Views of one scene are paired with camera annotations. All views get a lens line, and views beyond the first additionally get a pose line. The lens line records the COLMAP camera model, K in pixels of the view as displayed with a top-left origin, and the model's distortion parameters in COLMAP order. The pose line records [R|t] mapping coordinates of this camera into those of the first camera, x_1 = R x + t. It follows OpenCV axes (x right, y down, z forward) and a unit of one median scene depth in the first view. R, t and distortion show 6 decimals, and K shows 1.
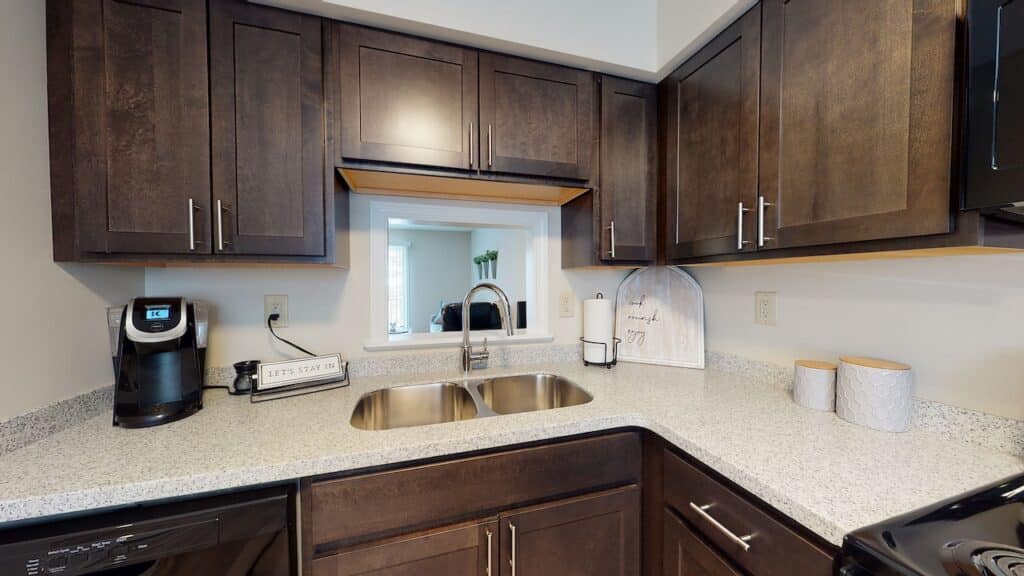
lens RADIAL K [[323.8, 0, 510.4], [0, 323.8, 290.2], [0, 0, 1]] dist [-0.000572, 0.000068]
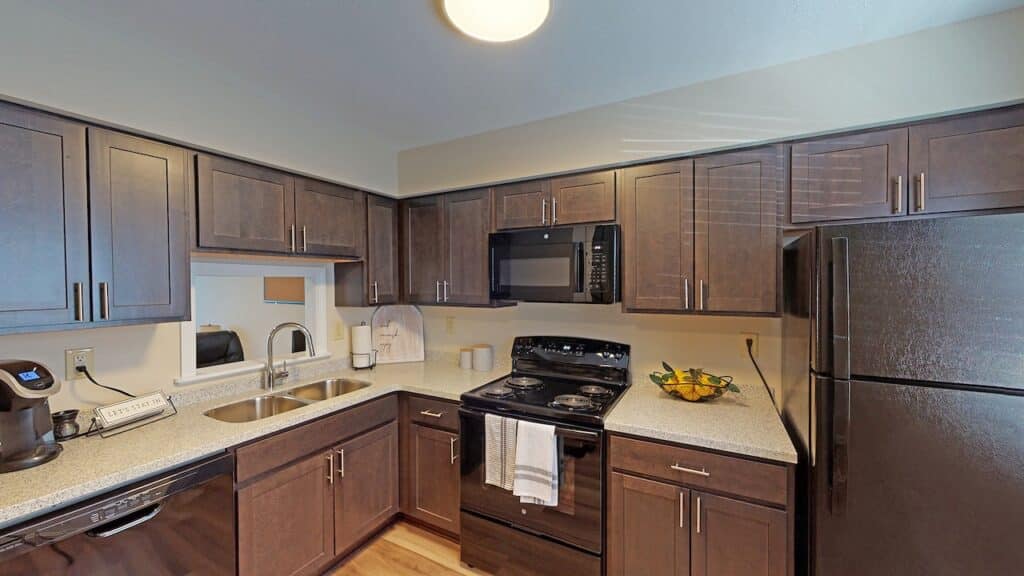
lens RADIAL K [[376.3, 0, 512.4], [0, 376.3, 289.2], [0, 0, 1]] dist [0.000664, 0.000137]
pose [[0.711783, -0.010905, 0.702315, -0.551182], [0.018870, 0.999815, -0.003601, -0.146915], [-0.702146, 0.015816, 0.711857, -0.895805]]
